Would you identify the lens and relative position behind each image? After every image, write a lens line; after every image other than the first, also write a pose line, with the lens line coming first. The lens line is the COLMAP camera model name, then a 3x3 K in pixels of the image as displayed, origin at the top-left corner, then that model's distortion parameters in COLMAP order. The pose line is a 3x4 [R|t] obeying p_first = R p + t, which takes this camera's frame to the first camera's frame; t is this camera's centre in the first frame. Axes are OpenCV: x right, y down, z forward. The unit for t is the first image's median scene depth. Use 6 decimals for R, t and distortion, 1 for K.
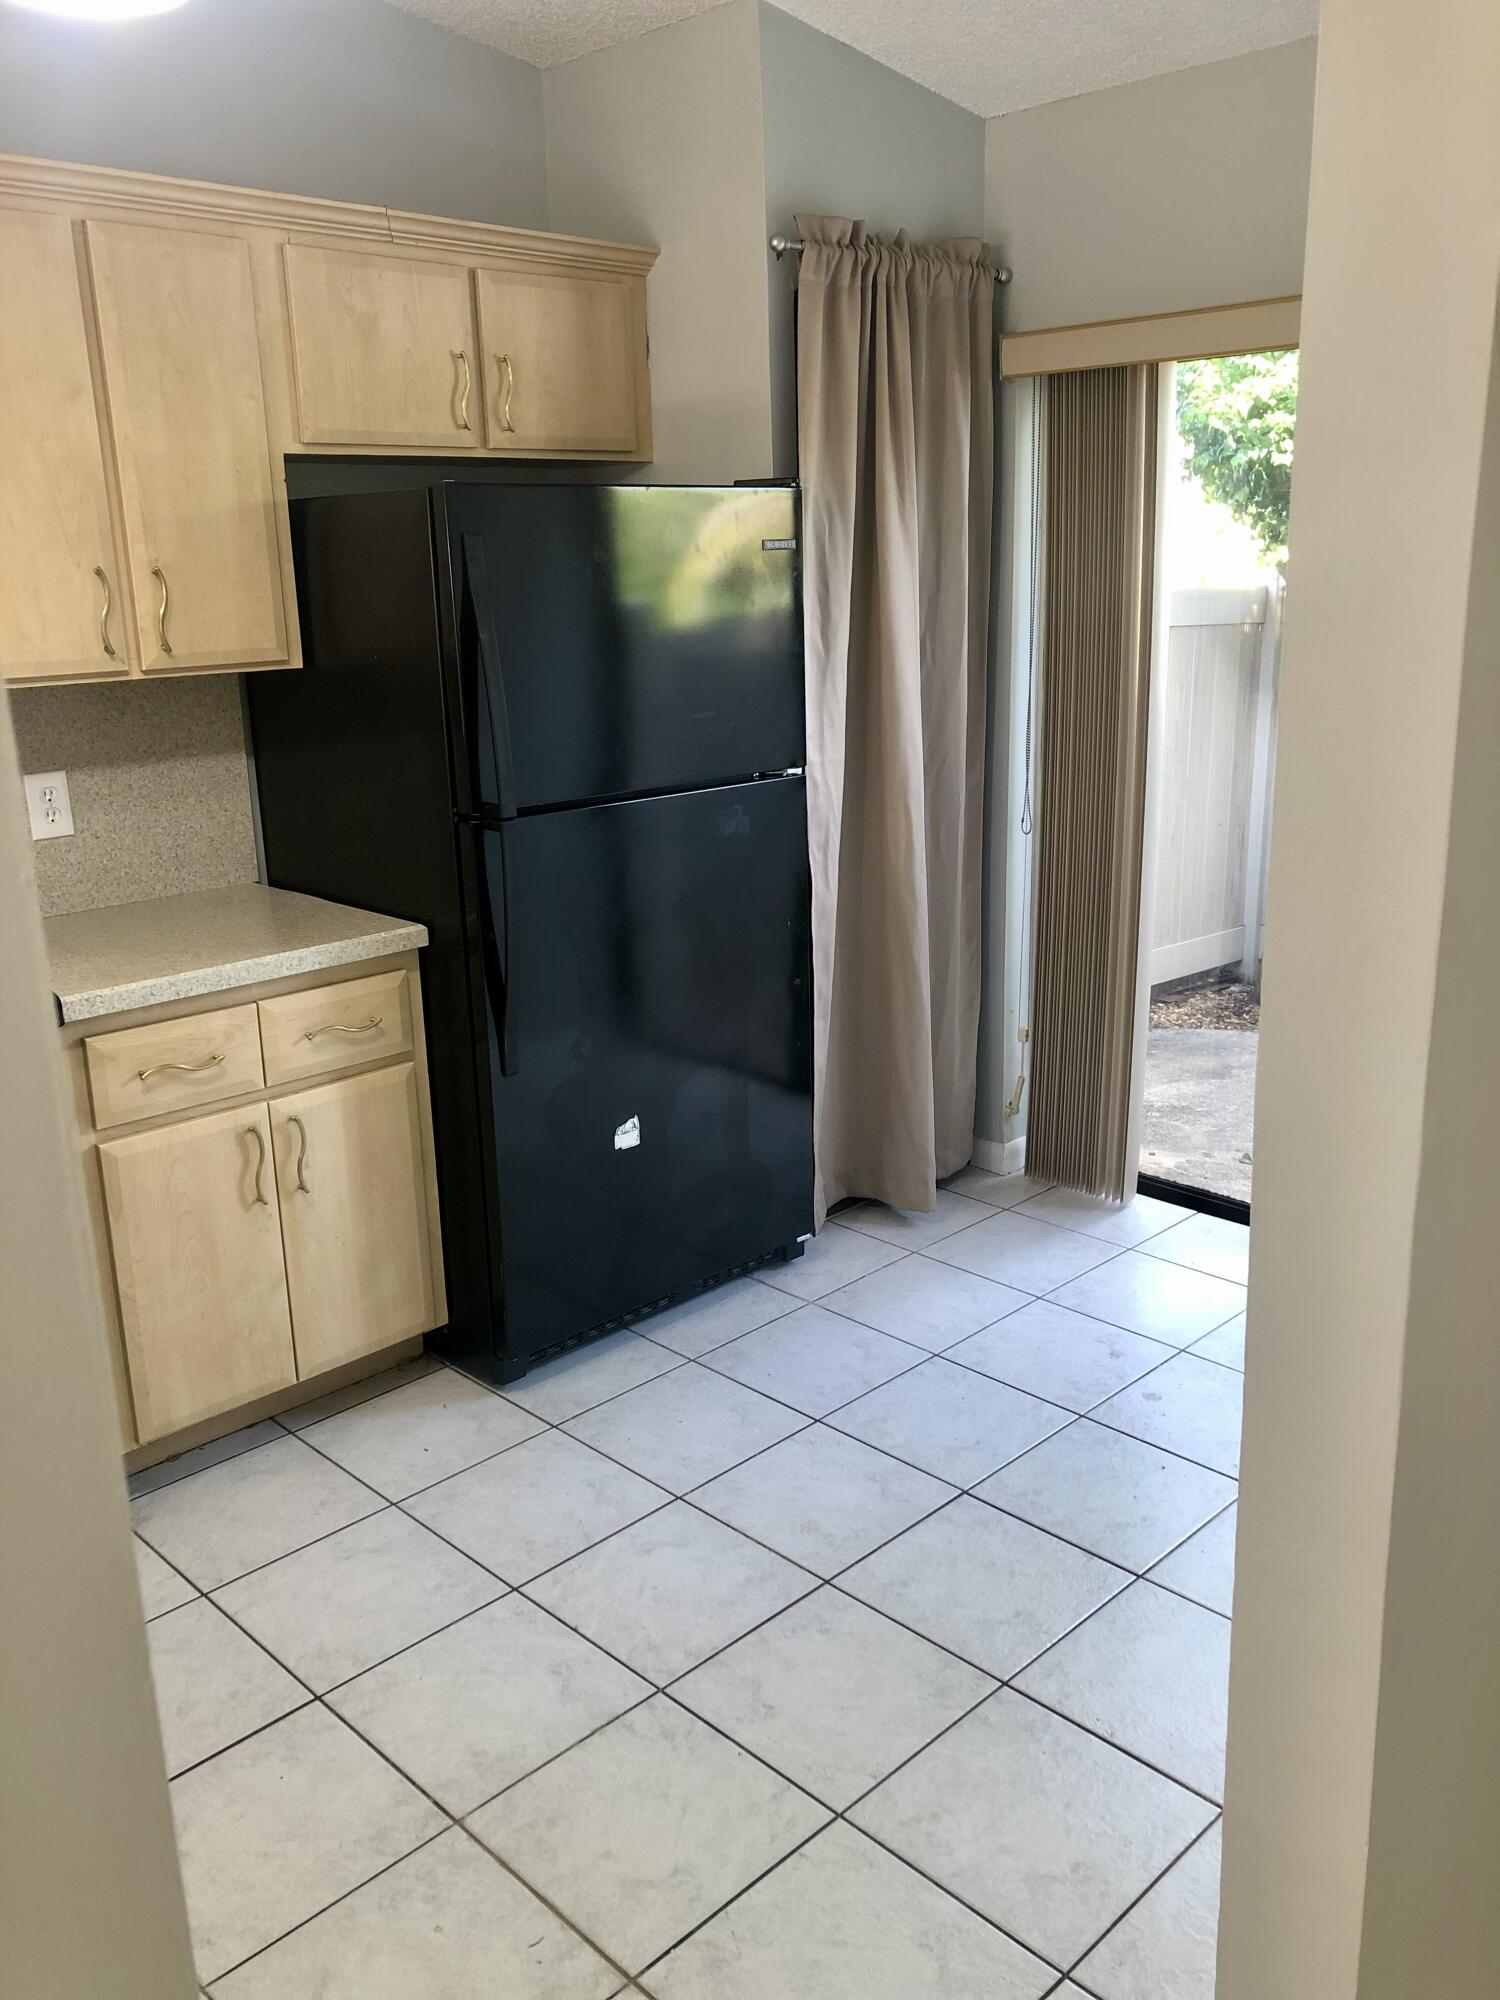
lens RADIAL K [[1618.1, 0, 763.6], [0, 1618.1, 987.4], [0, 0, 1]] dist [0.015214, -0.011742]
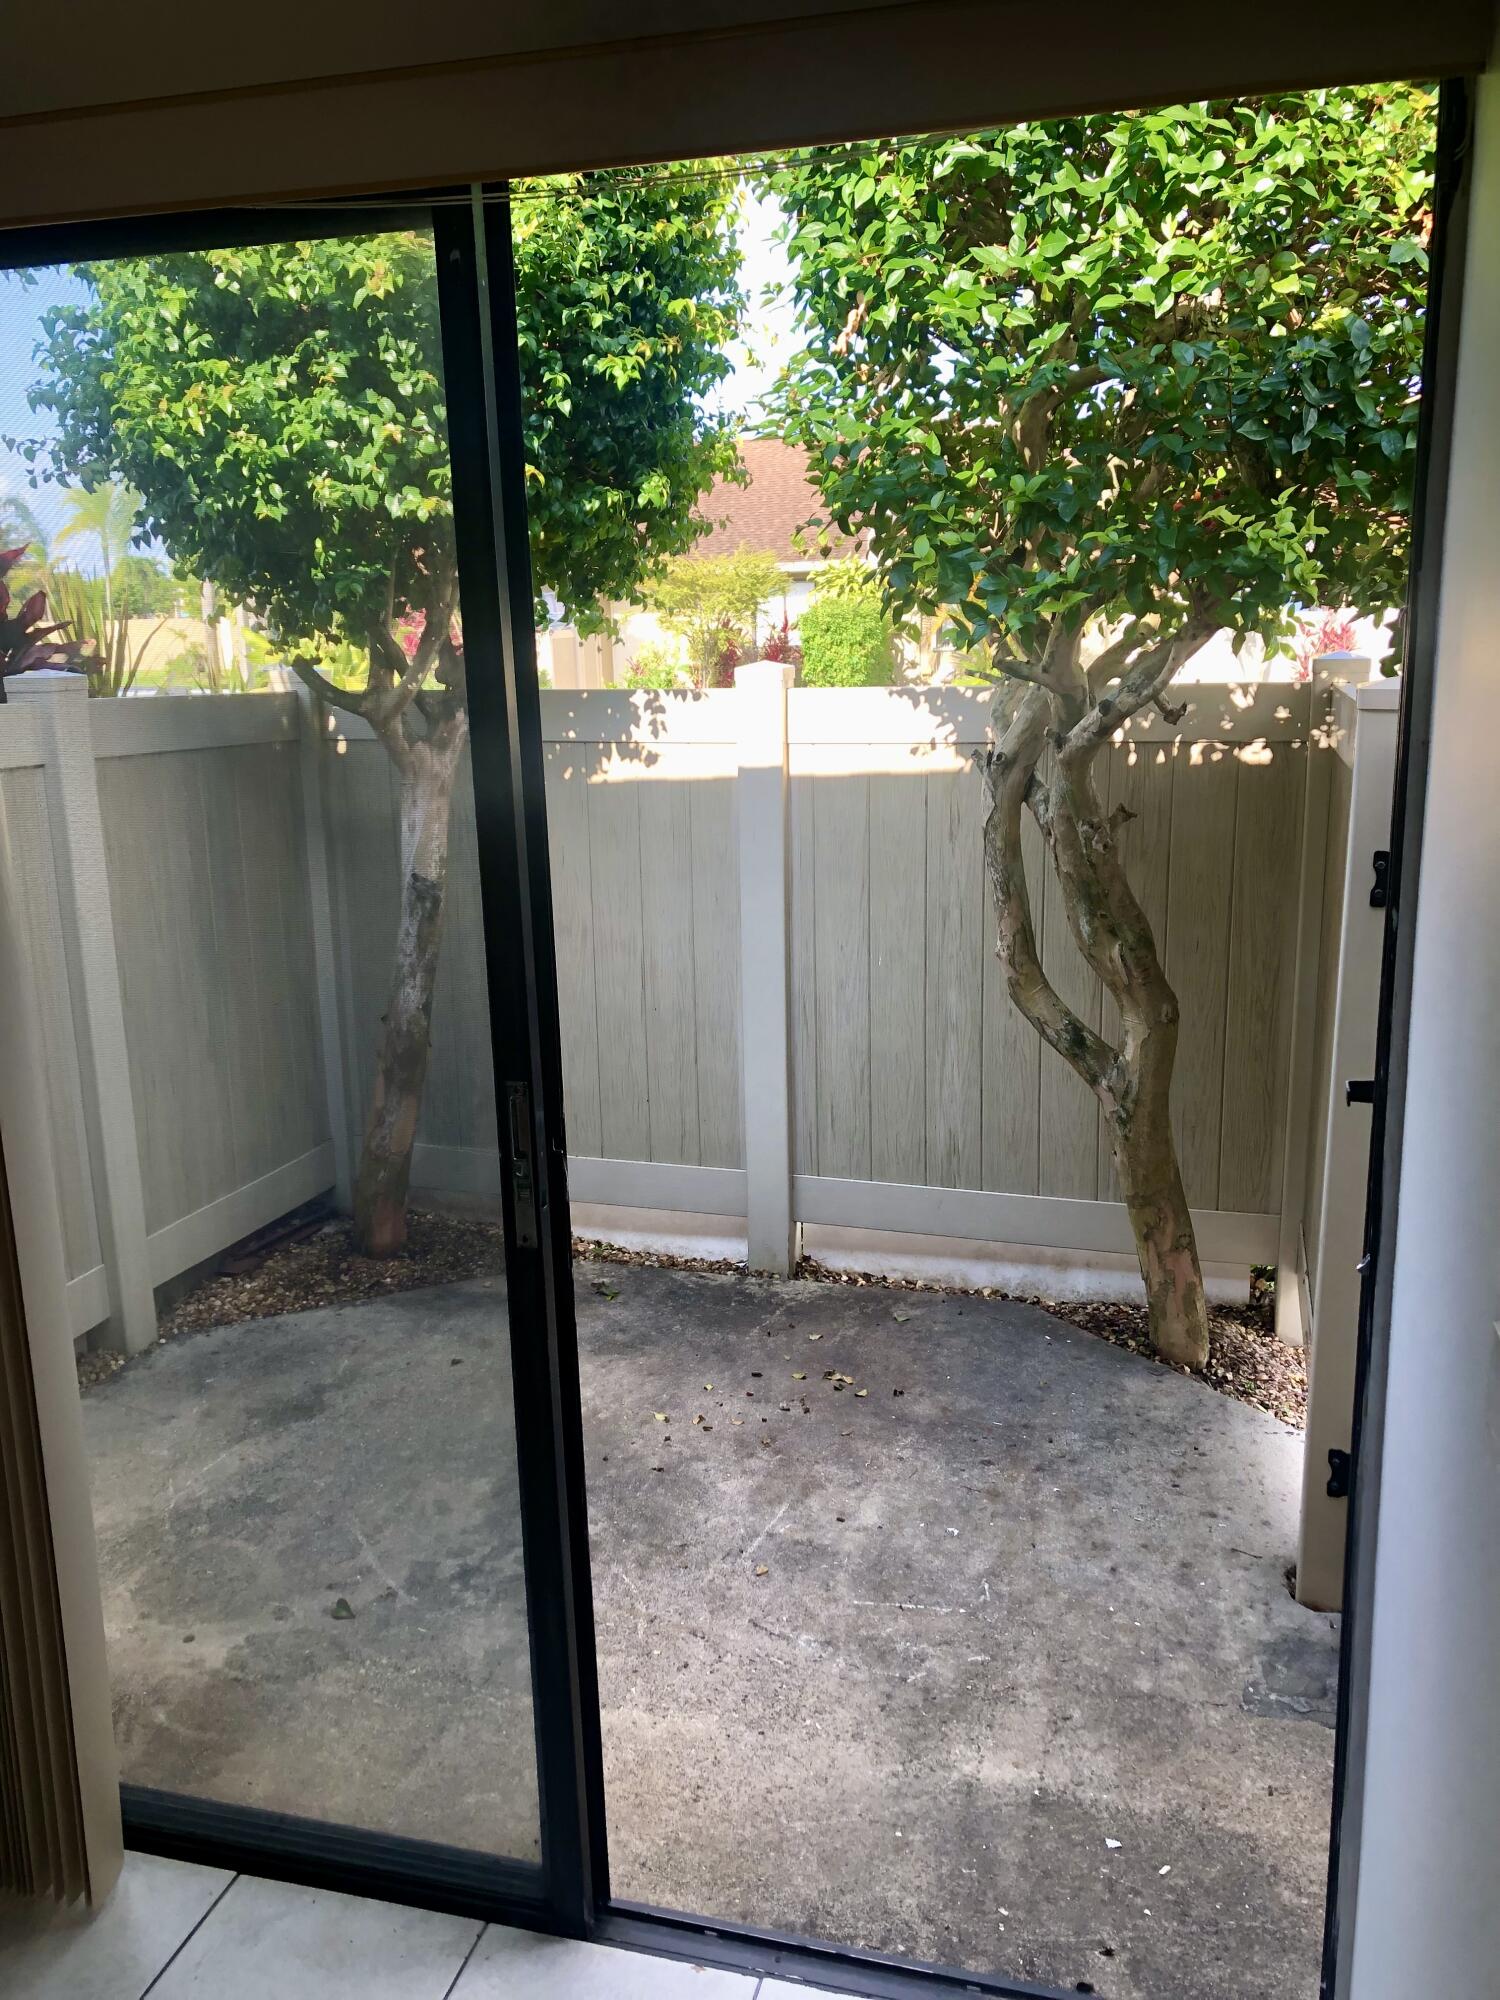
lens RADIAL K [[1667.0, 0, 748.7], [0, 1667.0, 1013.9], [0, 0, 1]] dist [0.012012, 0.001958]
pose [[0.869511, -0.109003, 0.481736, 0.219475], [0.129482, 0.991538, -0.009352, -0.140850], [-0.476640, 0.070508, 0.876267, 0.508714]]
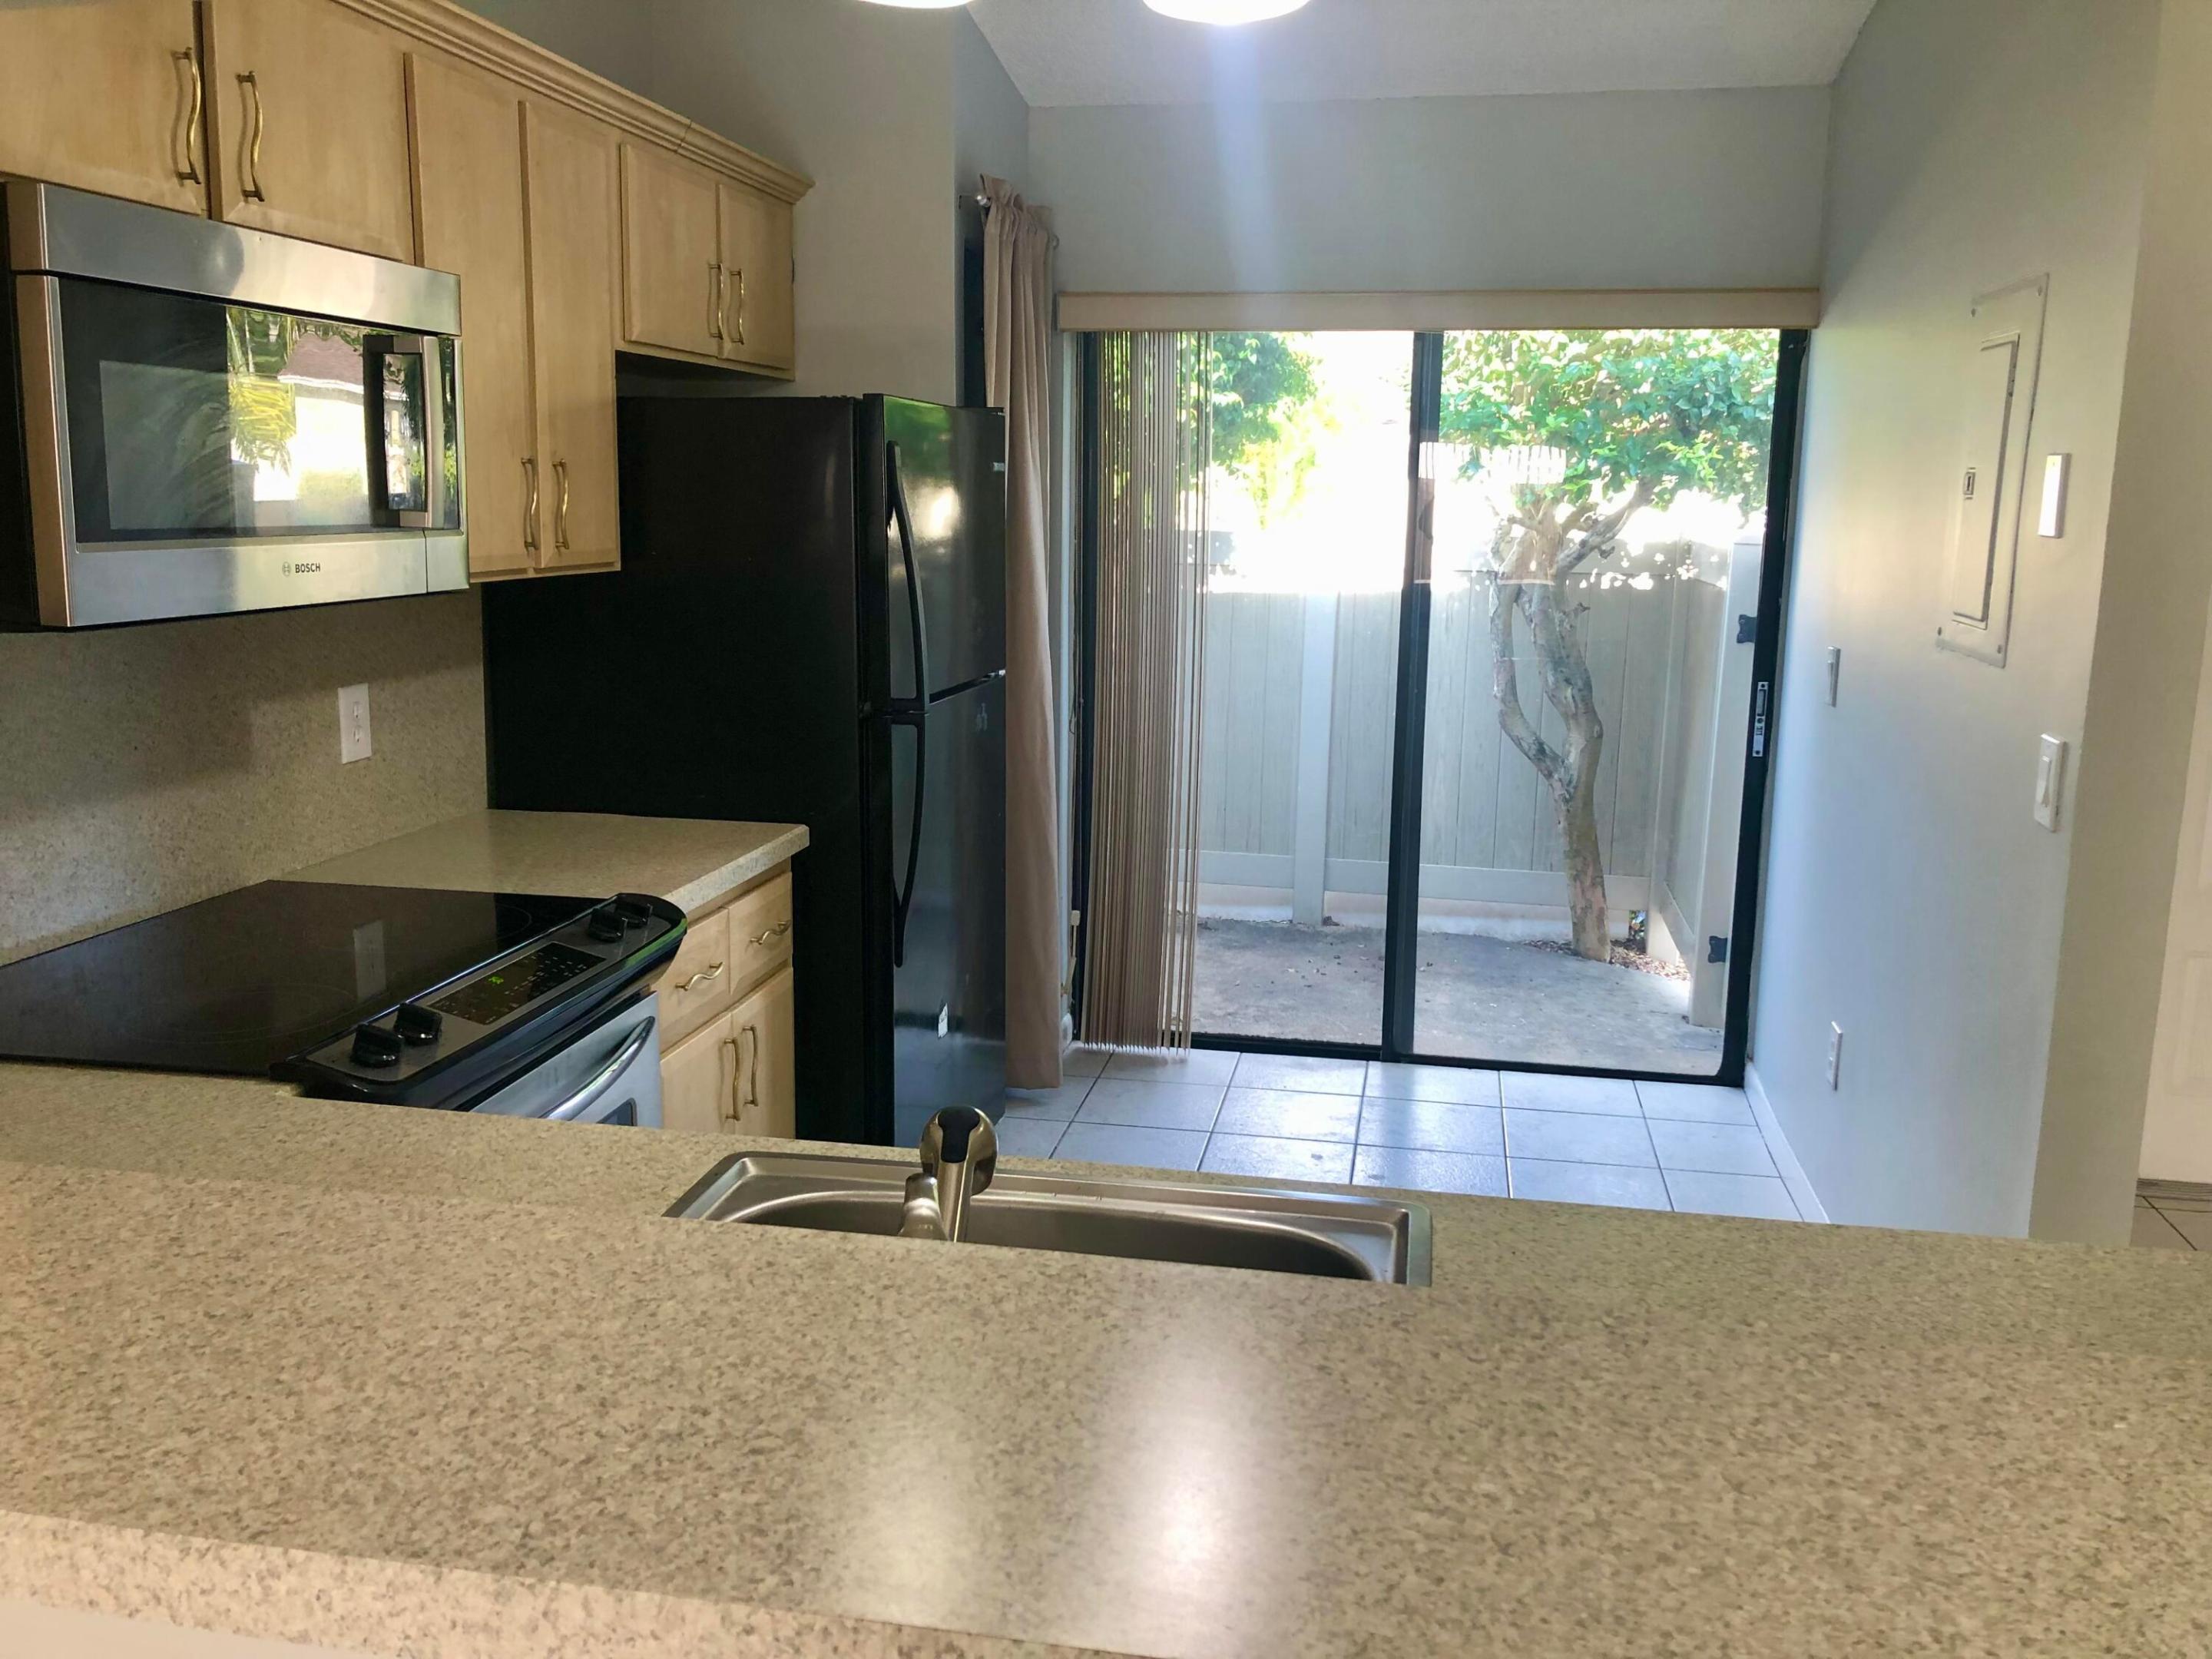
lens RADIAL K [[1789.6, 0, 1103.0], [0, 1789.6, 824.8], [0, 0, 1]] dist [0.015214, -0.011742]
pose [[0.829132, -0.064716, 0.555295, -0.605954], [0.109997, 0.992746, -0.048543, 0.031217], [-0.548125, 0.101329, 0.830235, -0.013420]]
